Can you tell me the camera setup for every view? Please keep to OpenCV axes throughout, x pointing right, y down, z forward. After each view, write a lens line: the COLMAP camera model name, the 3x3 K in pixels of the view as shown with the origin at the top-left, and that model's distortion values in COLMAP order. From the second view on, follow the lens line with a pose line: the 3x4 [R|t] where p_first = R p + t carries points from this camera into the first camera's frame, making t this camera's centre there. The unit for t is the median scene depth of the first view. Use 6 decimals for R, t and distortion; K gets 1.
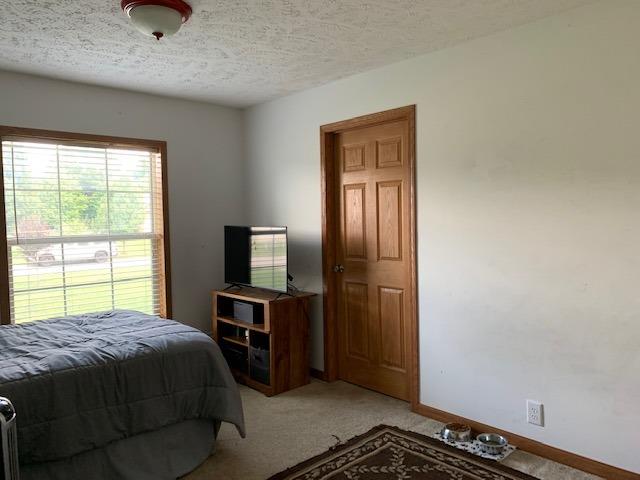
lens RADIAL K [[490.1, 0, 315.8], [0, 490.1, 233.4], [0, 0, 1]] dist [0.040189, -0.020332]
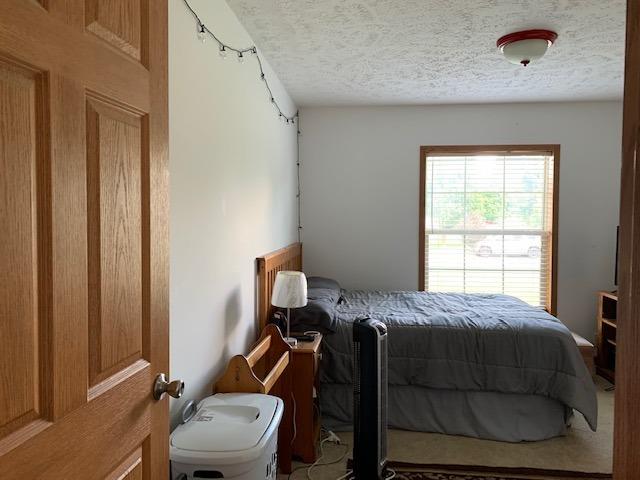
lens RADIAL K [[490.1, 0, 323.3], [0, 490.1, 233.0], [0, 0, 1]] dist [0.040189, -0.020332]
pose [[0.668449, 0.050421, -0.742047, 0.218326], [-0.045326, 0.998607, 0.027023, -0.003349], [0.742375, 0.015571, 0.669803, -0.123910]]
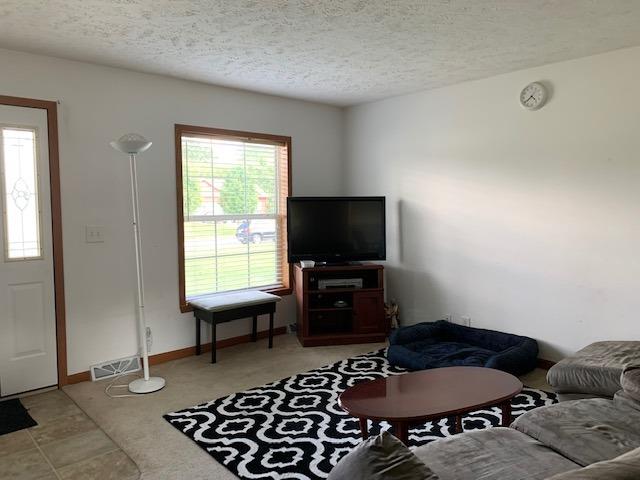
lens RADIAL K [[490.1, 0, 321.3], [0, 490.1, 242.7], [0, 0, 1]] dist [0.040189, -0.020332]
pose [[0.999795, 0.015971, -0.012483, -0.299250], [-0.015376, 0.998805, 0.046386, 0.017496], [0.013209, -0.046184, 0.998846, -0.269657]]
